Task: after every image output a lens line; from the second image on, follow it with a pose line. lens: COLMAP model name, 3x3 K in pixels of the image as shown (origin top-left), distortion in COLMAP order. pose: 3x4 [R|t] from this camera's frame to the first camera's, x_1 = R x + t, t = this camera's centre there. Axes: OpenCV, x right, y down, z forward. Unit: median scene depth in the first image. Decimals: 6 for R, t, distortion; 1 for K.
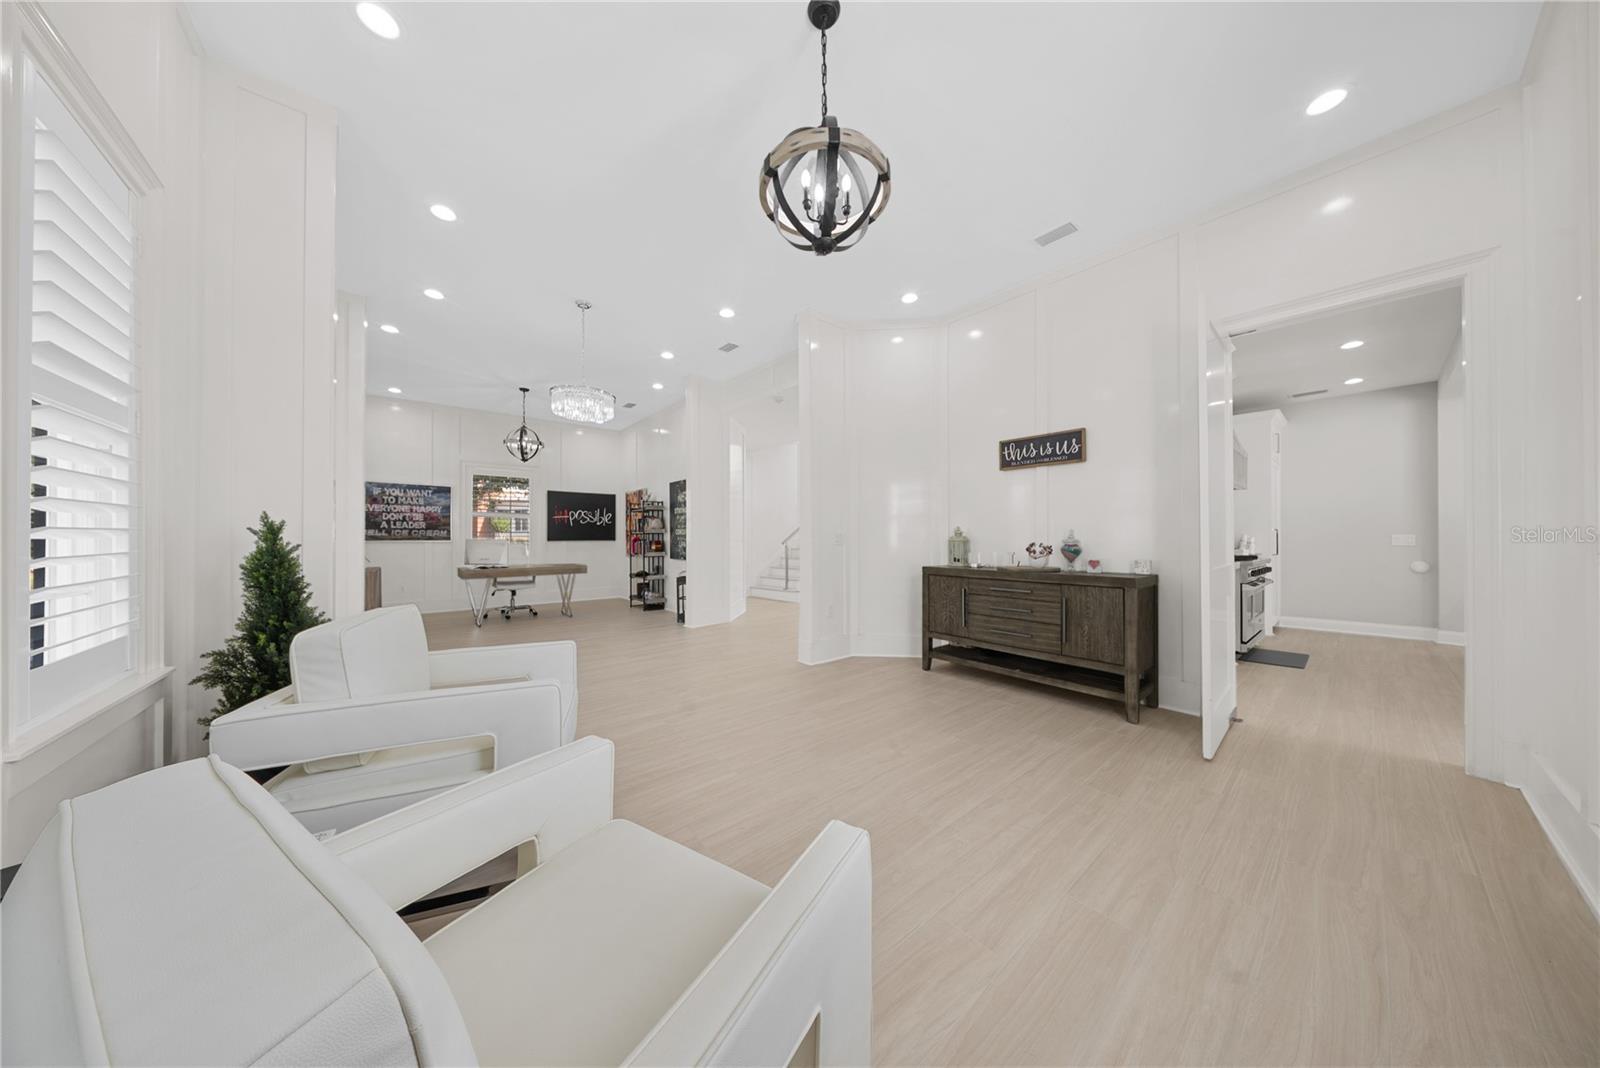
lens RADIAL K [[472.8, 0, 796.0], [0, 472.8, 534.2], [0, 0, 1]] dist [0.000821, -0.001674]
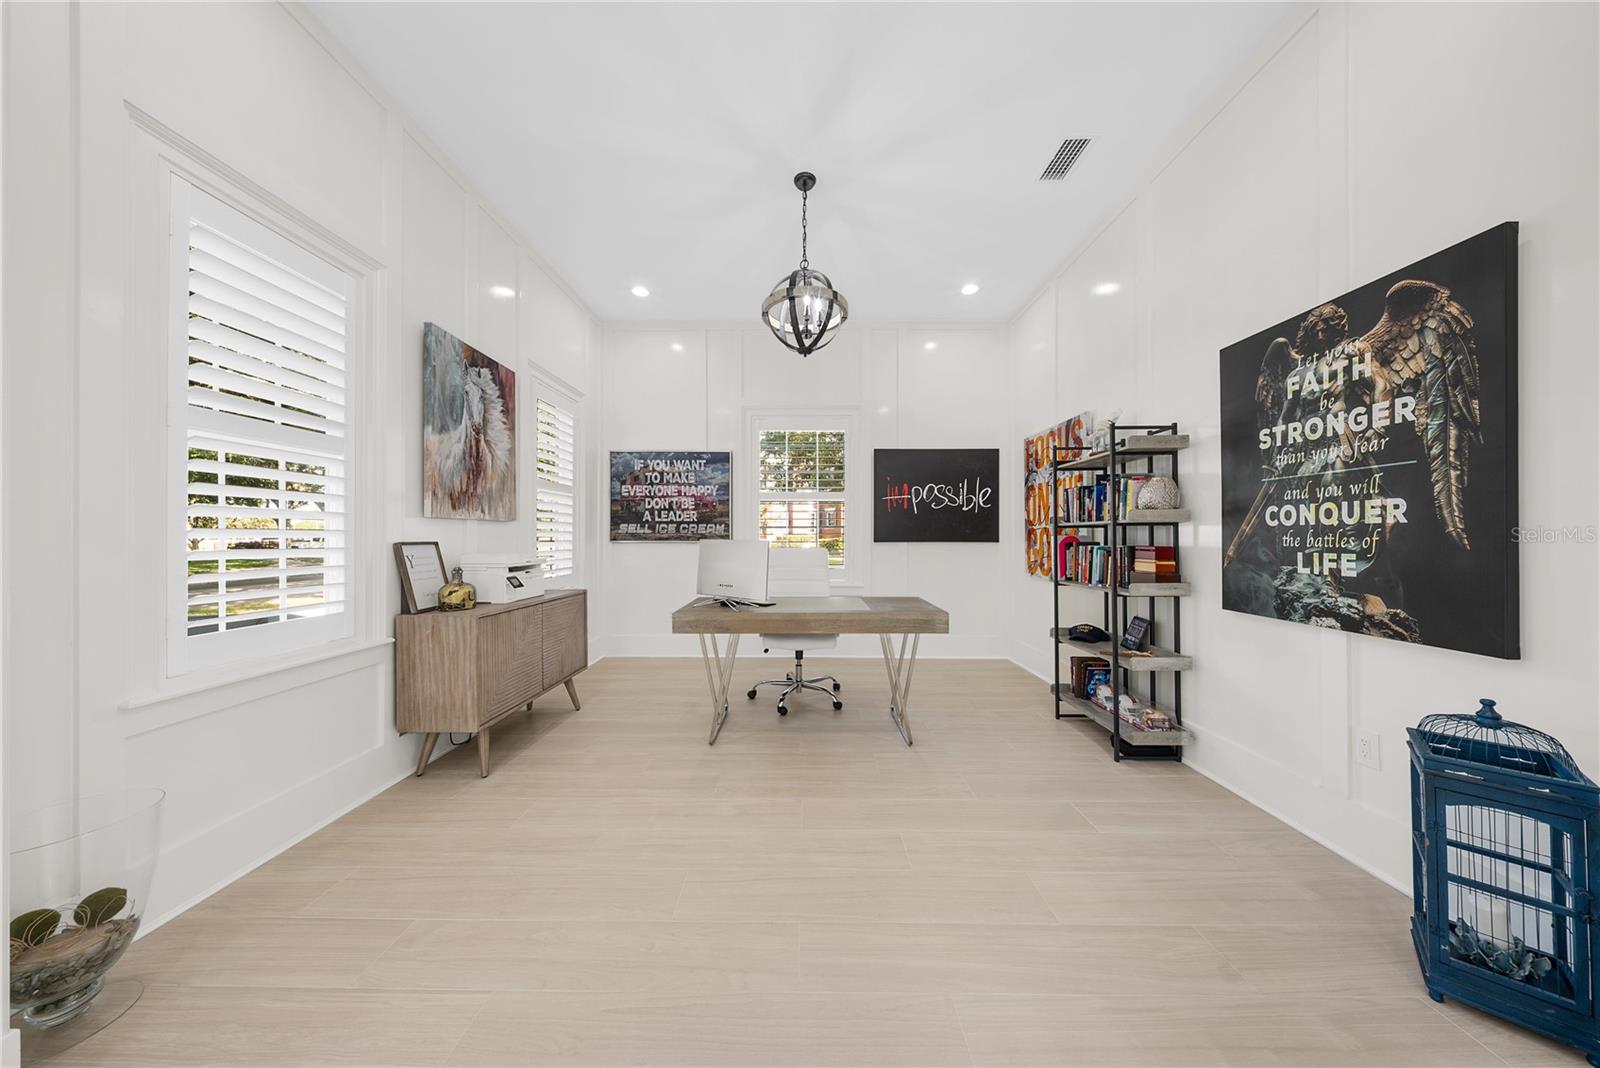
lens RADIAL K [[472.8, 0, 796.0], [0, 472.8, 534.2], [0, 0, 1]] dist [0.000821, -0.001674]
pose [[0.760610, -0.001131, -0.649208, -0.286322], [0.003561, 0.999991, 0.002431, 0.003942], [0.649199, -0.004161, 0.760607, 0.625978]]
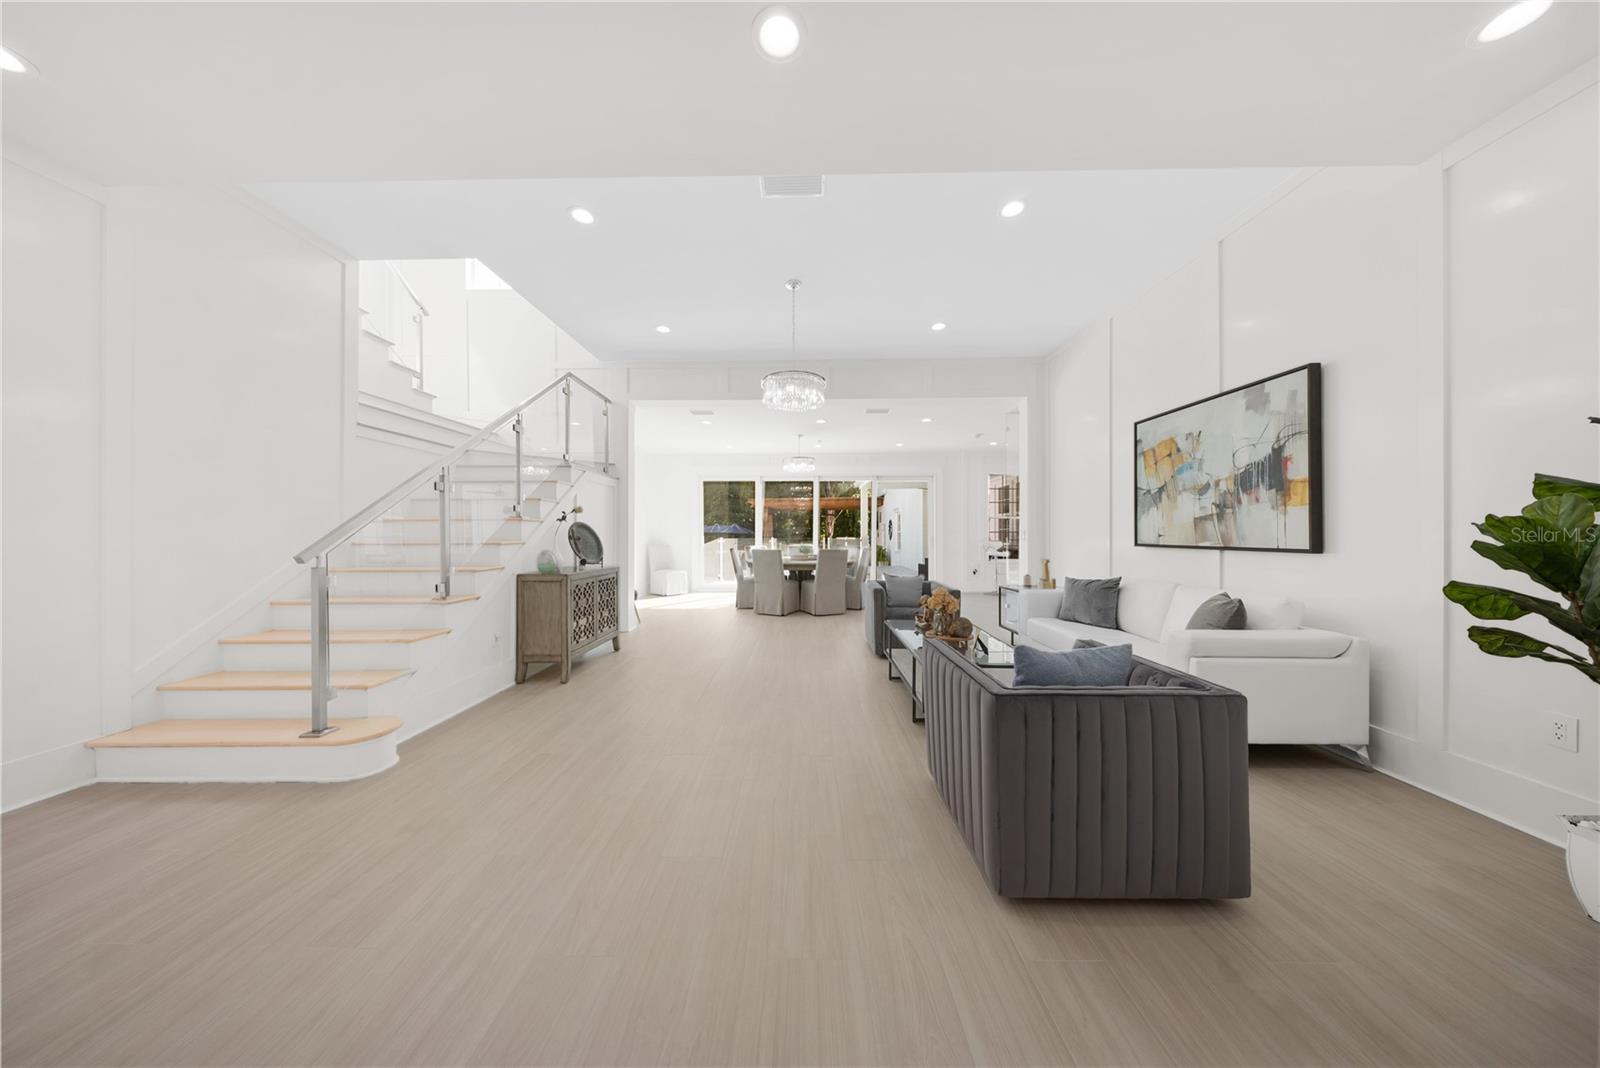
lens RADIAL K [[467.9, 0, 801.0], [0, 467.9, 530.1], [0, 0, 1]] dist [0.000401, -0.001668]
pose [[0.642749, 0.005955, 0.766054, -0.055348], [-0.004435, 0.999982, -0.004052, 0.003994], [-0.766064, -0.000793, 0.642763, 0.741926]]
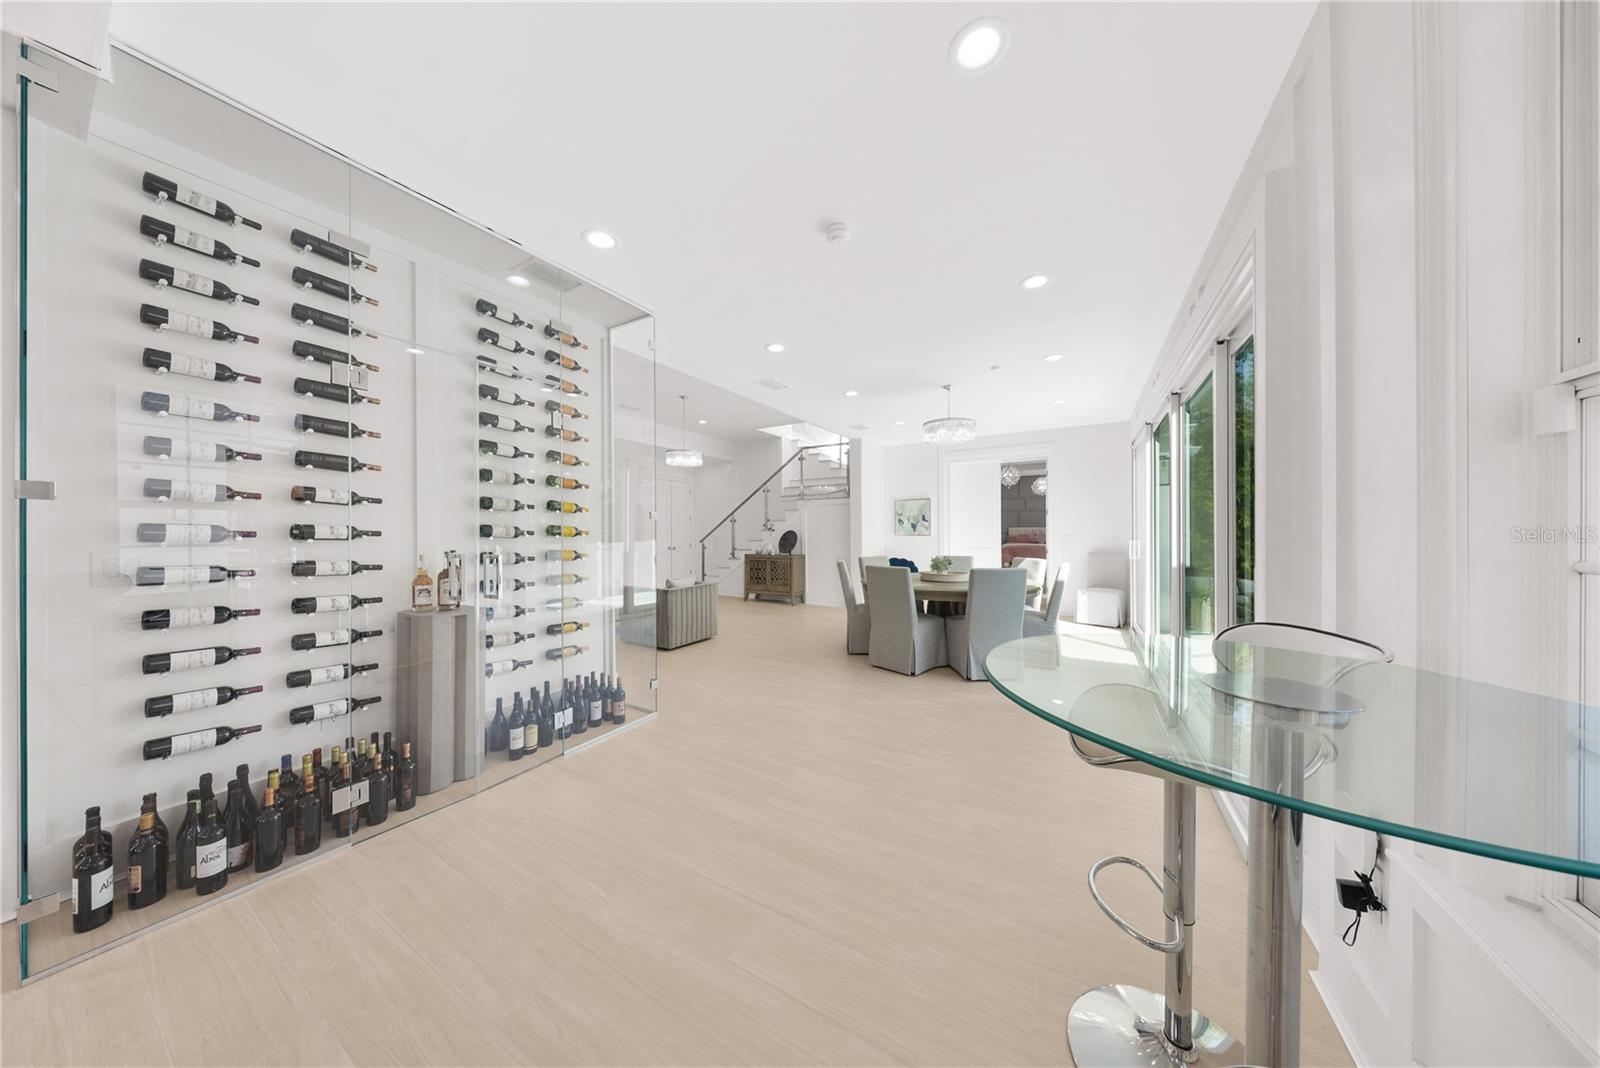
lens RADIAL K [[472.8, 0, 796.0], [0, 472.8, 534.2], [0, 0, 1]] dist [0.000821, -0.001674]
pose [[0.340524, 0.004920, -0.940223, 1.305749], [0.003409, 0.999973, 0.006467, -0.007589], [0.940230, -0.005407, 0.340498, 0.985835]]
